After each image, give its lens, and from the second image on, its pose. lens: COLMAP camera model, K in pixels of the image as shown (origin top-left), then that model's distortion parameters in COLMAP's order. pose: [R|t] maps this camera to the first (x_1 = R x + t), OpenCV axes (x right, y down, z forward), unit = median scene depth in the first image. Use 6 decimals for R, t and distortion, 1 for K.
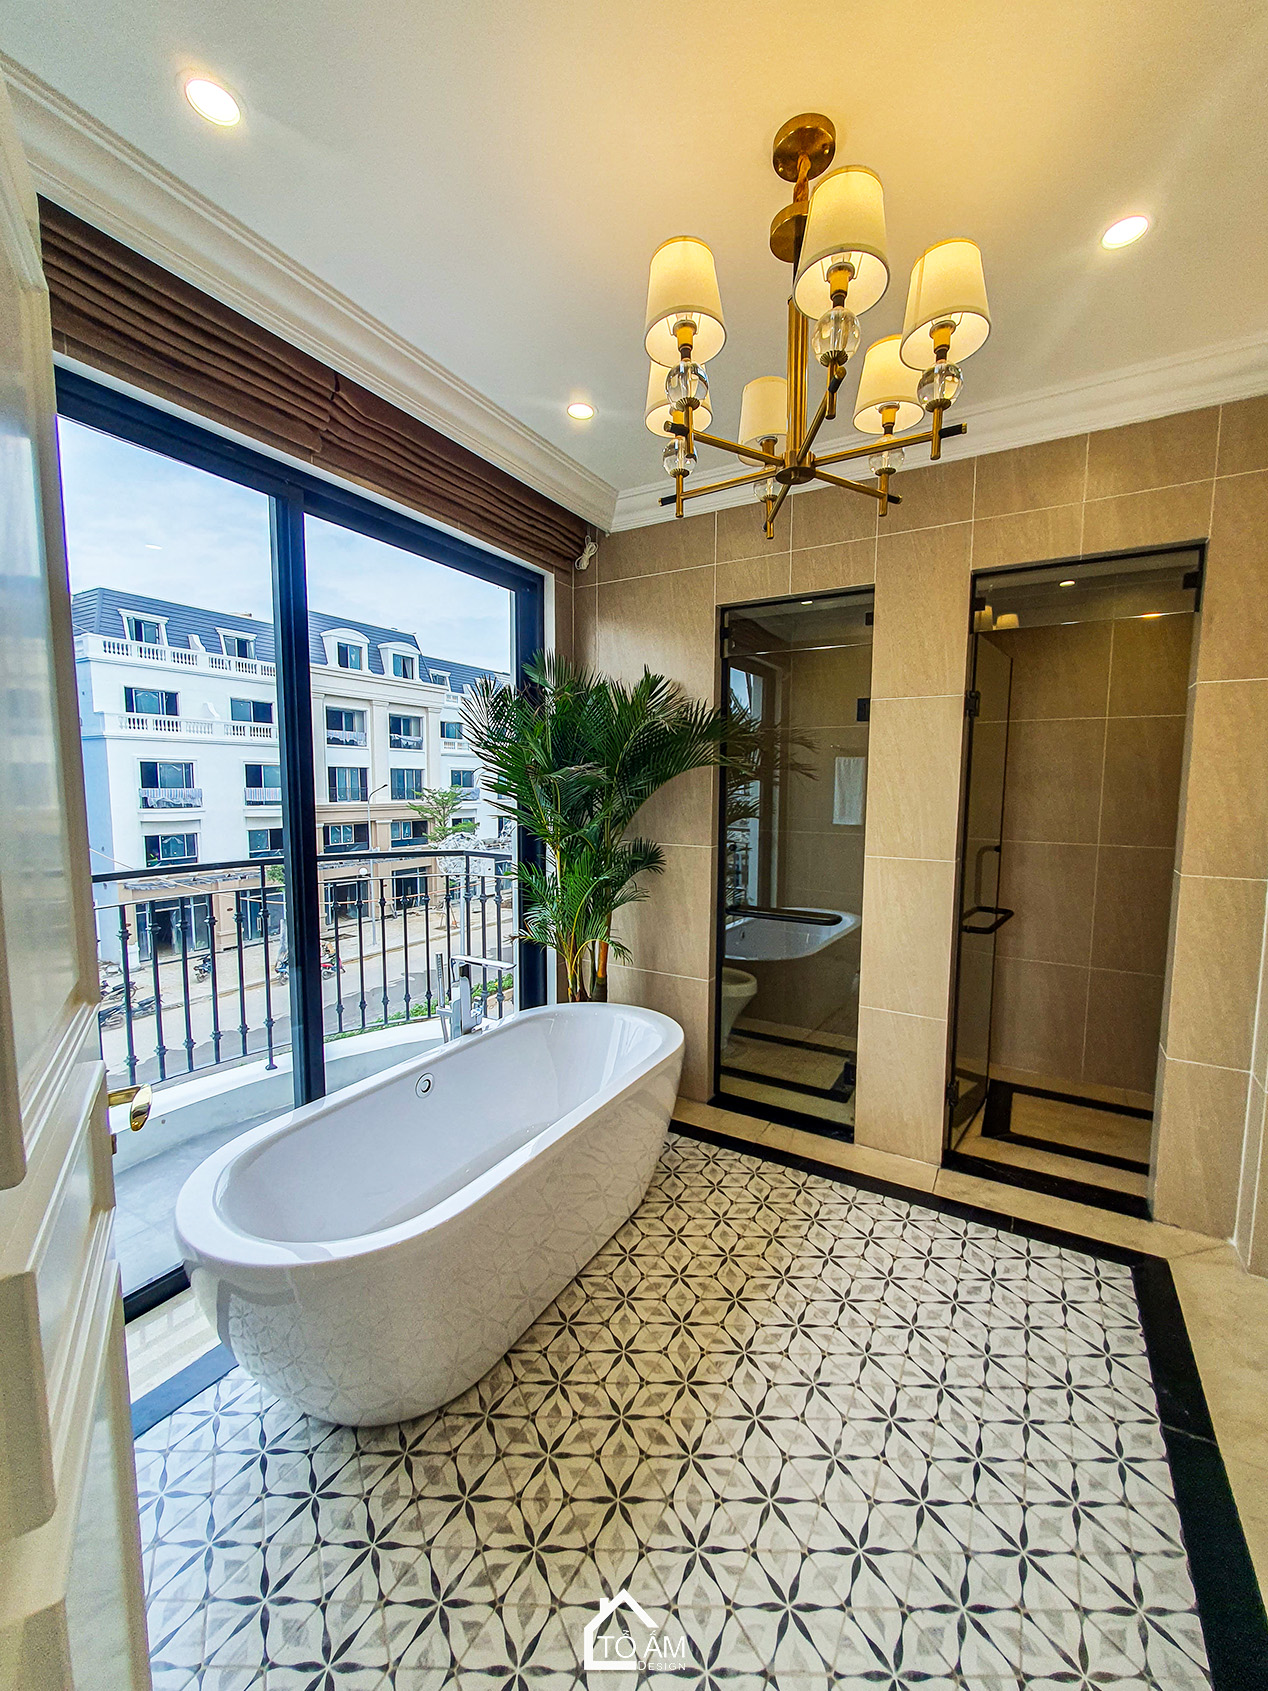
lens RADIAL K [[685.2, 0, 639.8], [0, 685.2, 848.1], [0, 0, 1]] dist [-0.000382, -0.000489]
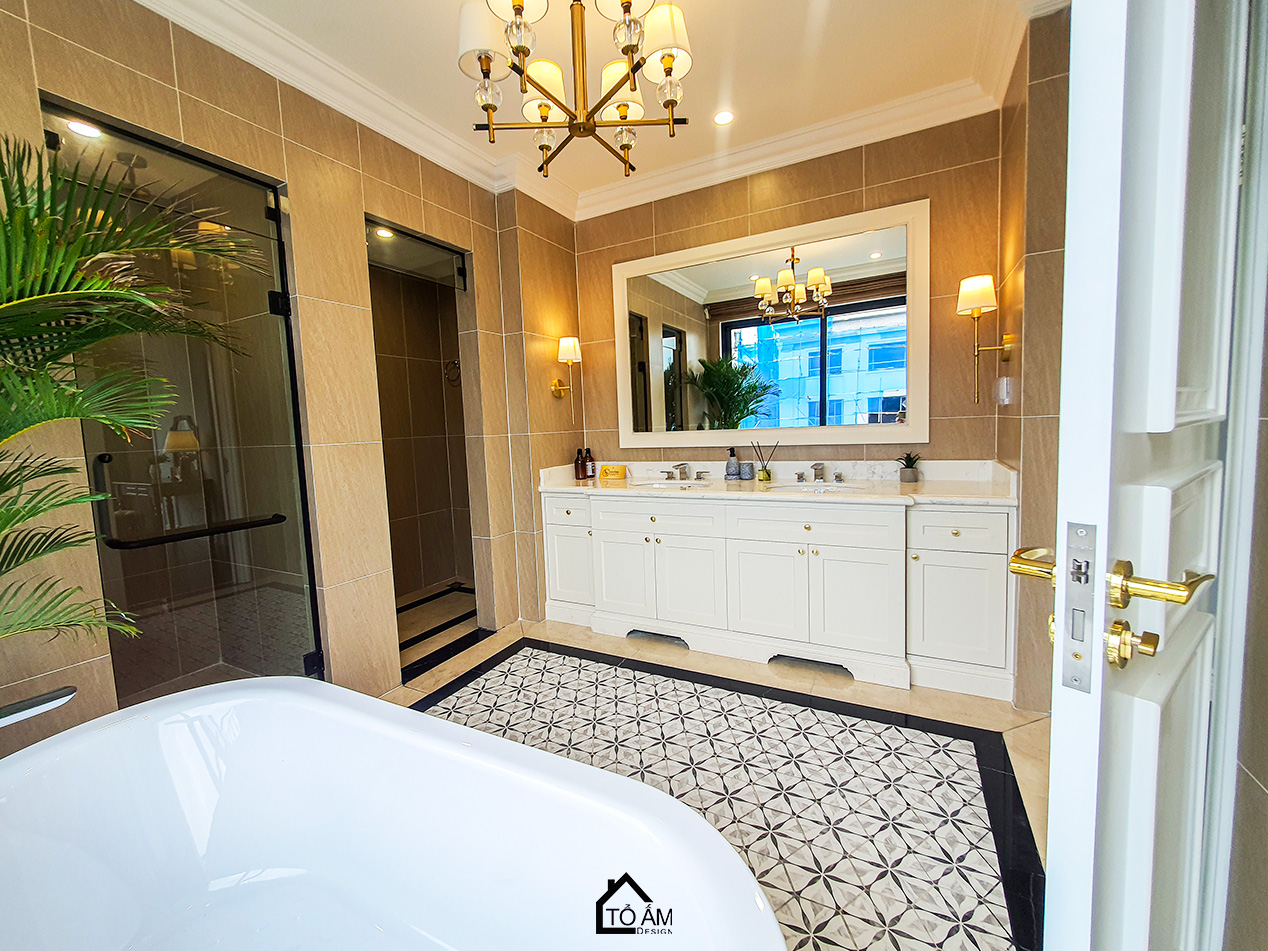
lens RADIAL K [[513.8, 0, 639.2], [0, 513.8, 470.4], [0, 0, 1]] dist [-0.000382, -0.000489]
pose [[-0.053023, -0.094456, 0.994116, -0.611159], [0.141721, 0.984728, 0.101123, 0.051105], [-0.988486, 0.146249, -0.038827, 0.678100]]
